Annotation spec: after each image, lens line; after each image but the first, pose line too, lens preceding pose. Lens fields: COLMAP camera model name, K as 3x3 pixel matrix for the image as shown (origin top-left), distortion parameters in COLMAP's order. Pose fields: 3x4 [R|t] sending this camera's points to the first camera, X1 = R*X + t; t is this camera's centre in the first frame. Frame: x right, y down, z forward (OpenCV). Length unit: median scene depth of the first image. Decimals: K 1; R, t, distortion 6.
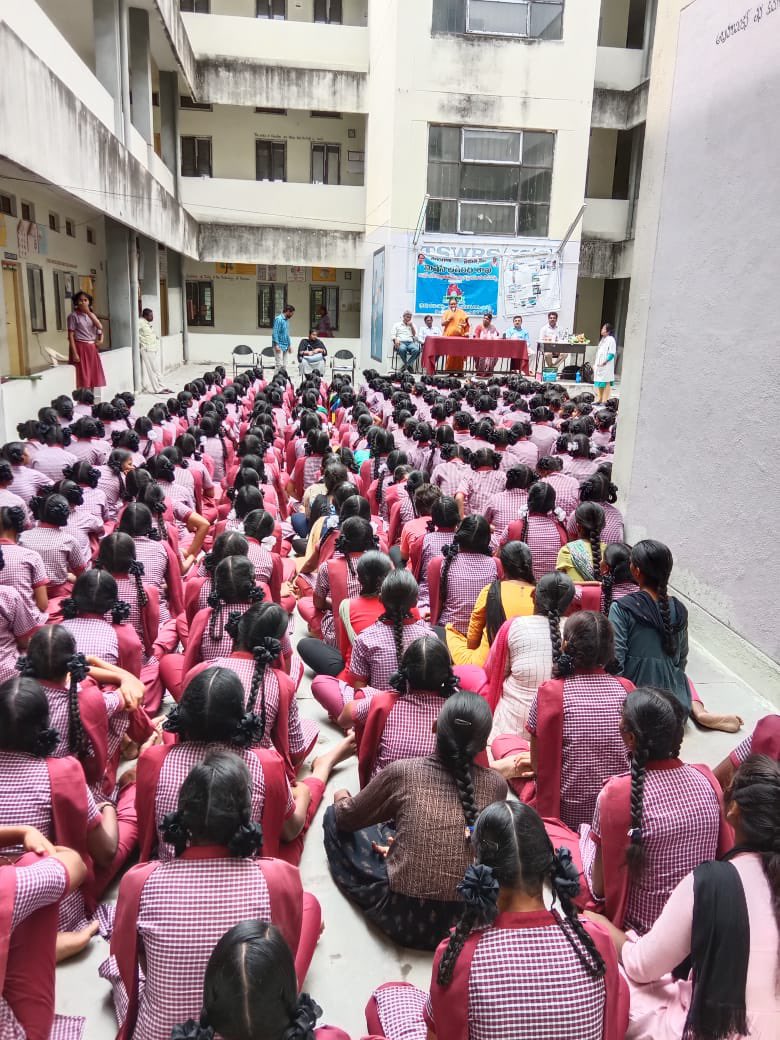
lens RADIAL K [[833.7, 0, 388.5], [0, 833.7, 518.3], [0, 0, 1]] dist [-0.003325, -0.000708]
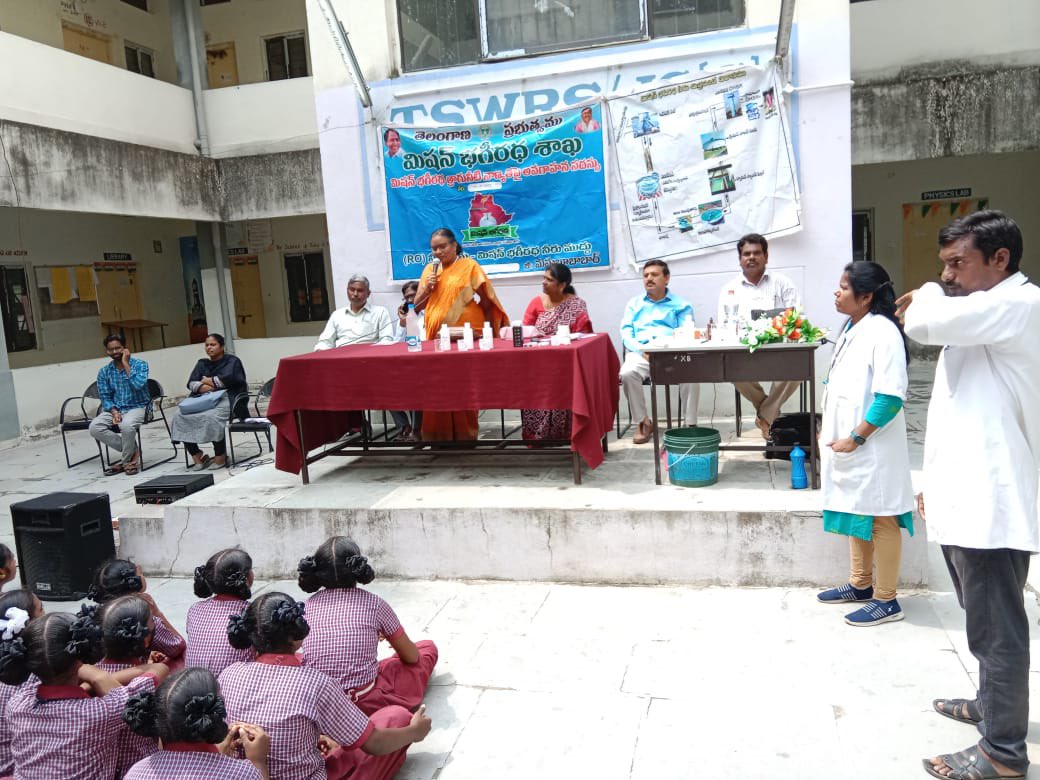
lens RADIAL K [[833.7, 0, 522.5], [0, 833.7, 393.2], [0, 0, 1]] dist [-0.003325, -0.000708]
pose [[0.927221, -0.043006, -0.372038, 0.229226], [0.005028, 0.994725, -0.102456, -0.154996], [0.374482, 0.093129, 0.922546, 0.672509]]
